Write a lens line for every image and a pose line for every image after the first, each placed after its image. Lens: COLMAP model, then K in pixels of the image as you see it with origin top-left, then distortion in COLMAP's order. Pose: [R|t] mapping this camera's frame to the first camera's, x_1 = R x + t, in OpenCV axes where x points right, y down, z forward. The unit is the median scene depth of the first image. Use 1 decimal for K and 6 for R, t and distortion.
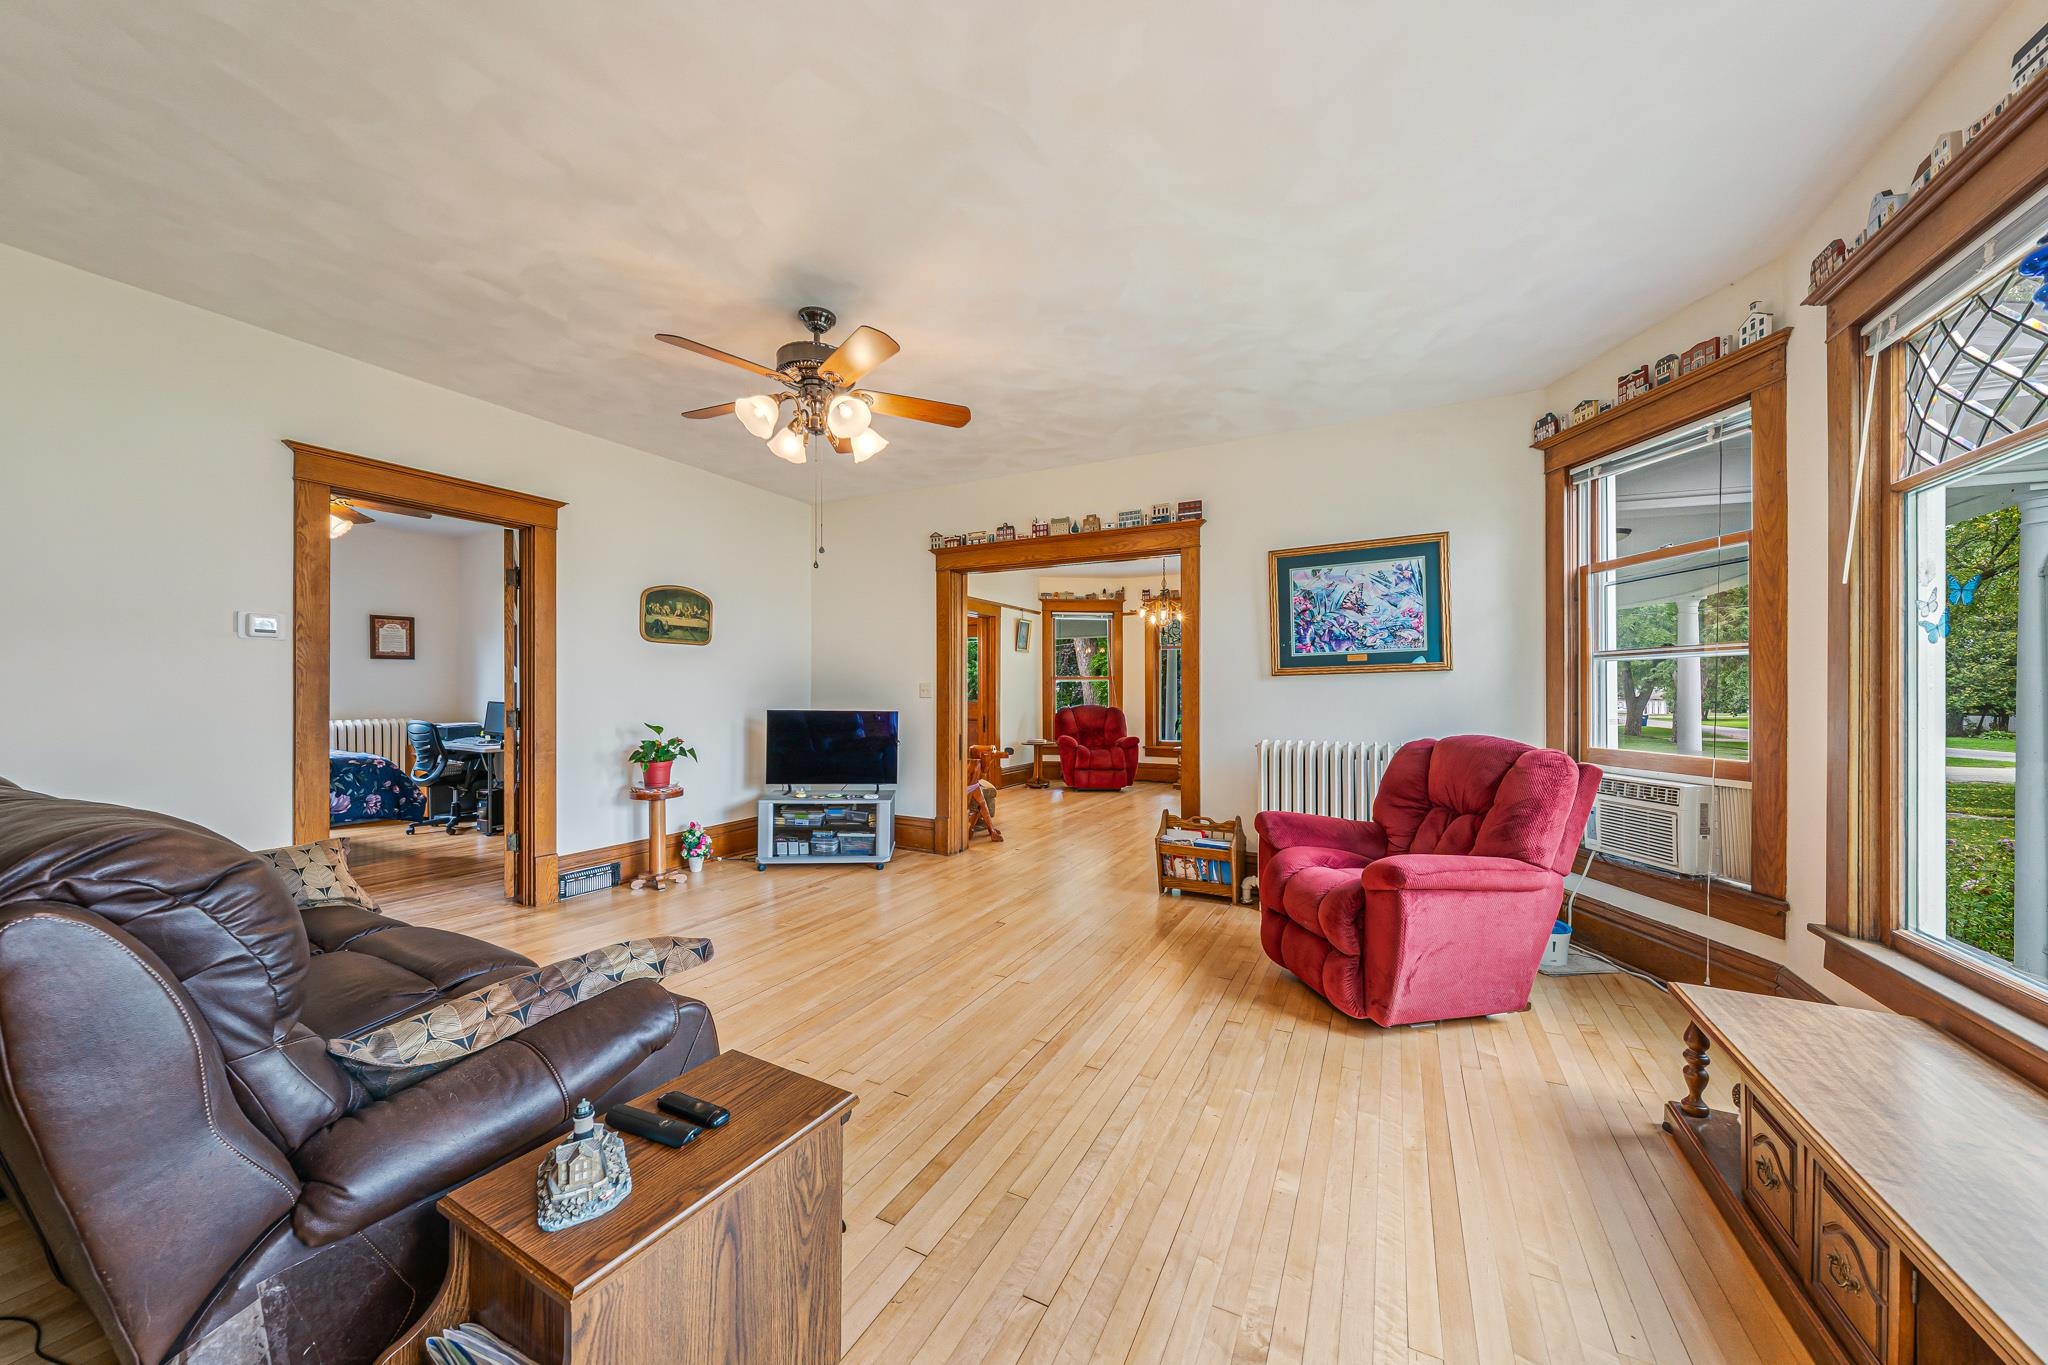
lens RADIAL K [[713.9, 0, 1022.9], [0, 713.9, 687.6], [0, 0, 1]] dist [-0.000755, -0.000082]
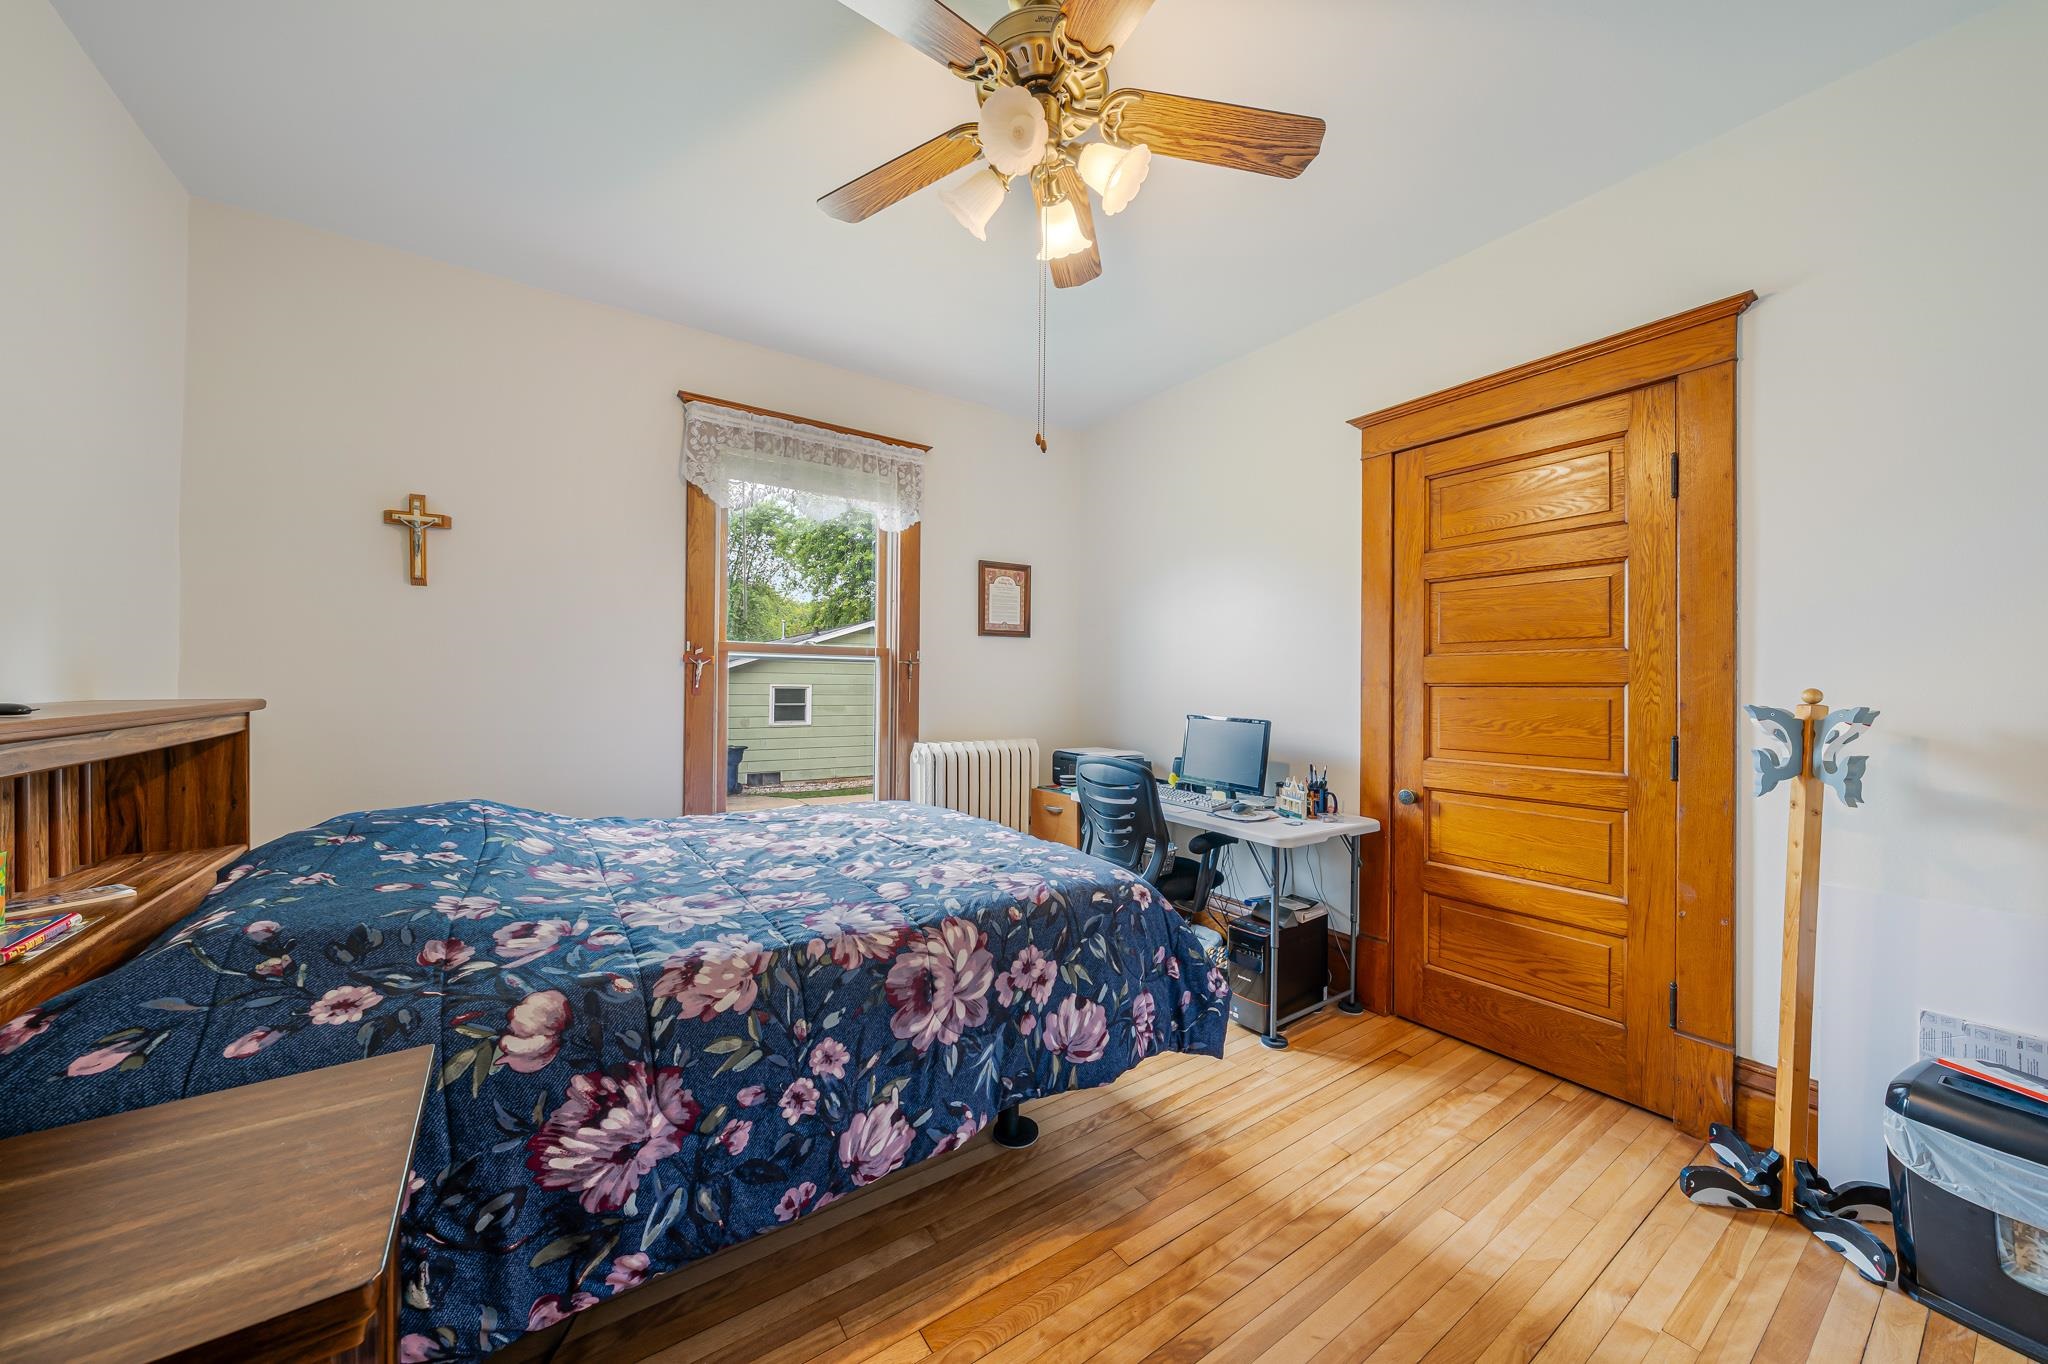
lens RADIAL K [[713.9, 0, 1022.9], [0, 713.9, 687.1], [0, 0, 1]] dist [-0.000755, -0.000082]
pose [[0.881300, -0.002089, -0.472553, -0.609010], [0.002889, 0.999995, 0.000966, -0.000223], [0.472549, -0.002216, 0.881302, 0.508317]]
